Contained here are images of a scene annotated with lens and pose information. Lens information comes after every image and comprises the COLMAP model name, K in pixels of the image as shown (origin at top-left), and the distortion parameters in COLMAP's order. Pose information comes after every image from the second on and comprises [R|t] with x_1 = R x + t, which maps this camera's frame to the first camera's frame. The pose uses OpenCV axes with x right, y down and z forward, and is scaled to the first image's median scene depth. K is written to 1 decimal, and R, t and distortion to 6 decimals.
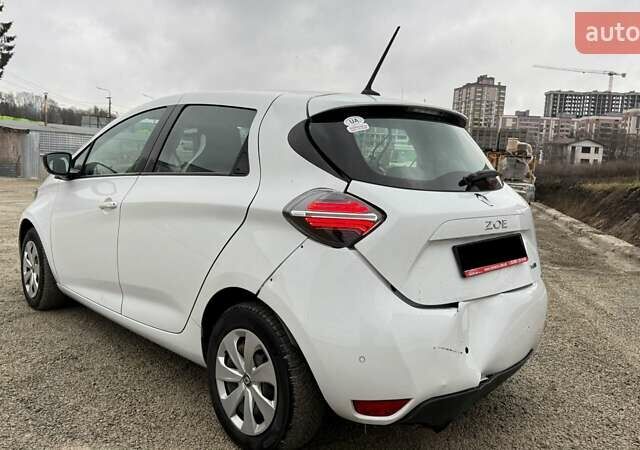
lens RADIAL K [[571.2, 0, 320.0], [0, 571.2, 225.0], [0, 0, 1]] dist [0.132926, -0.181957]
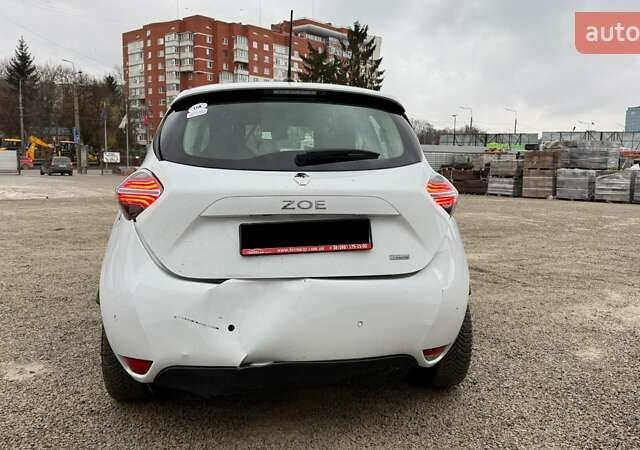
lens RADIAL K [[571.2, 0, 320.0], [0, 571.2, 225.0], [0, 0, 1]] dist [0.132926, -0.181957]
pose [[0.816076, 0.023480, -0.577468, 0.884267], [-0.038451, 0.999166, -0.013712, 0.045138], [0.576664, 0.033394, 0.816298, 0.261234]]
